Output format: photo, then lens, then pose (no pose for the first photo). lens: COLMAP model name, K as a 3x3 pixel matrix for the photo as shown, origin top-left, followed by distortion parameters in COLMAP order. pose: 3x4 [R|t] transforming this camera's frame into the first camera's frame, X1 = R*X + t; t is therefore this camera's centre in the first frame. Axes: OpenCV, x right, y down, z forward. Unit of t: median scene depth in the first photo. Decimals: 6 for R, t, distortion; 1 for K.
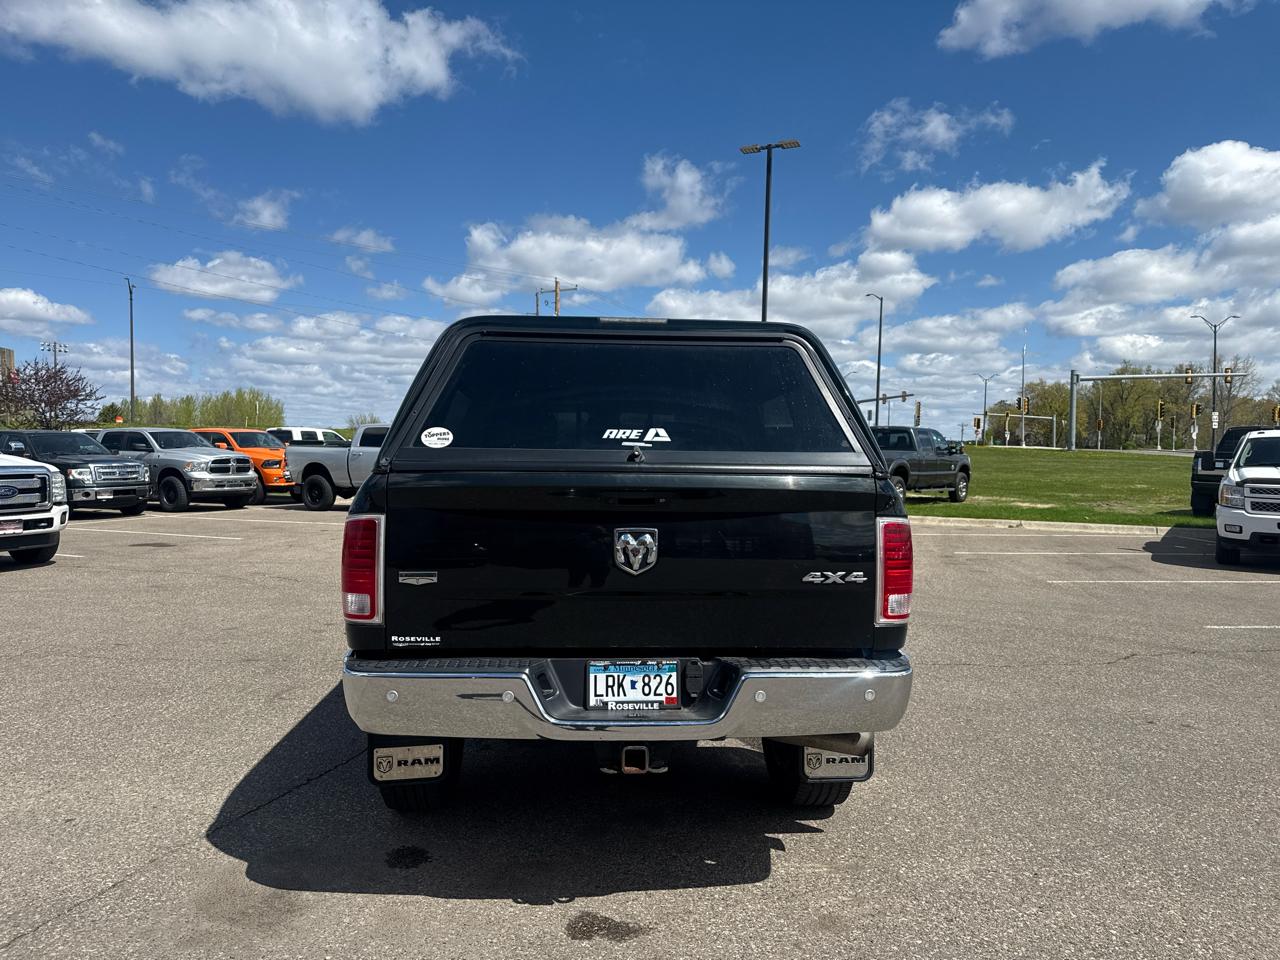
lens RADIAL K [[906.0, 0, 638.5], [0, 906.0, 478.2], [0, 0, 1]] dist [0.016118, -0.032861]
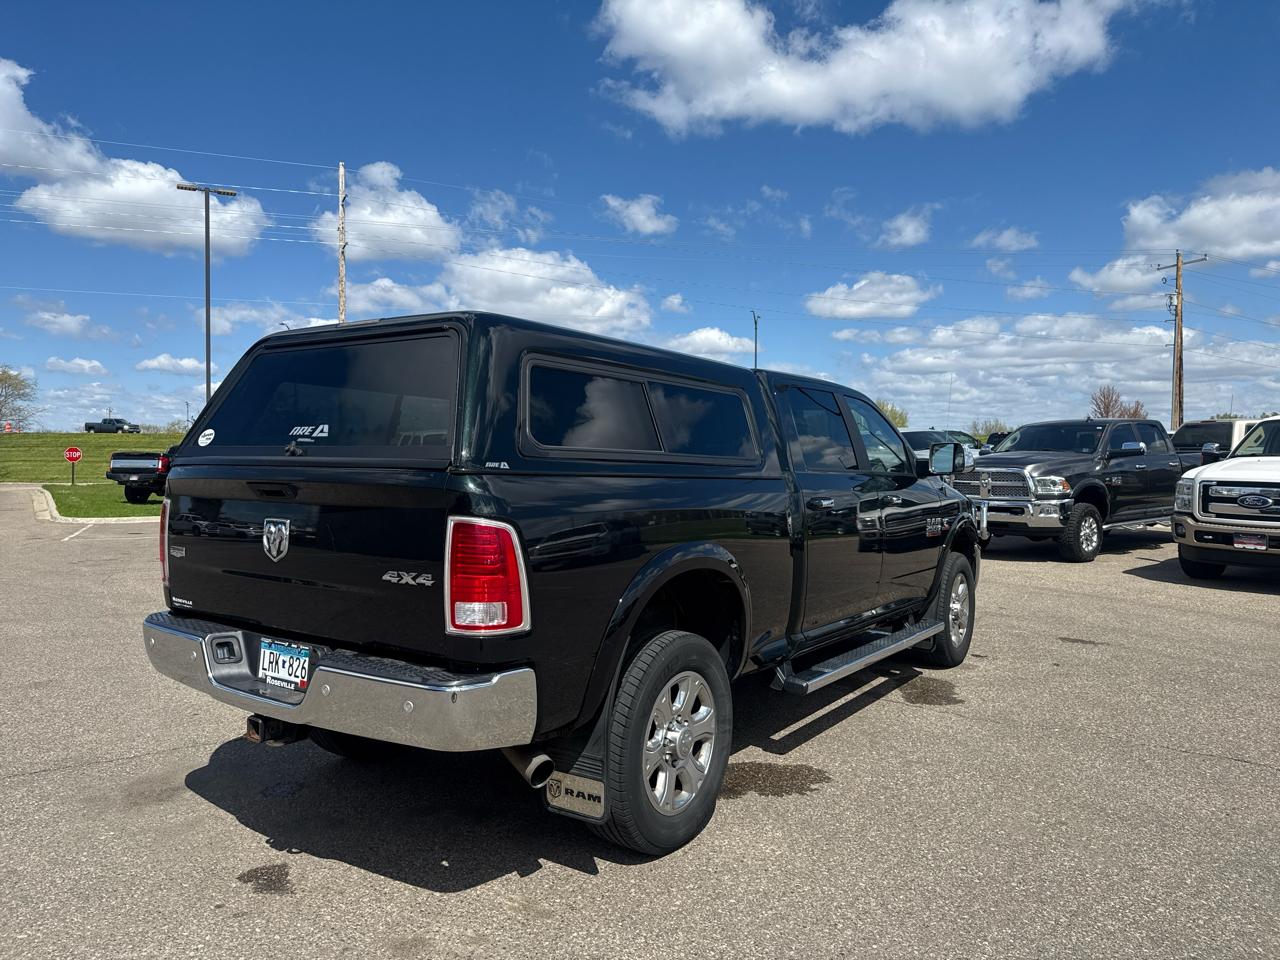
lens RADIAL K [[906.0, 0, 636.0], [0, 906.0, 485.0], [0, 0, 1]] dist [0.016118, -0.032861]
pose [[0.768571, 0.005800, -0.639738, 0.133815], [-0.006488, 0.999978, 0.001272, 0.001305], [0.639731, 0.003173, 0.768592, 0.057461]]
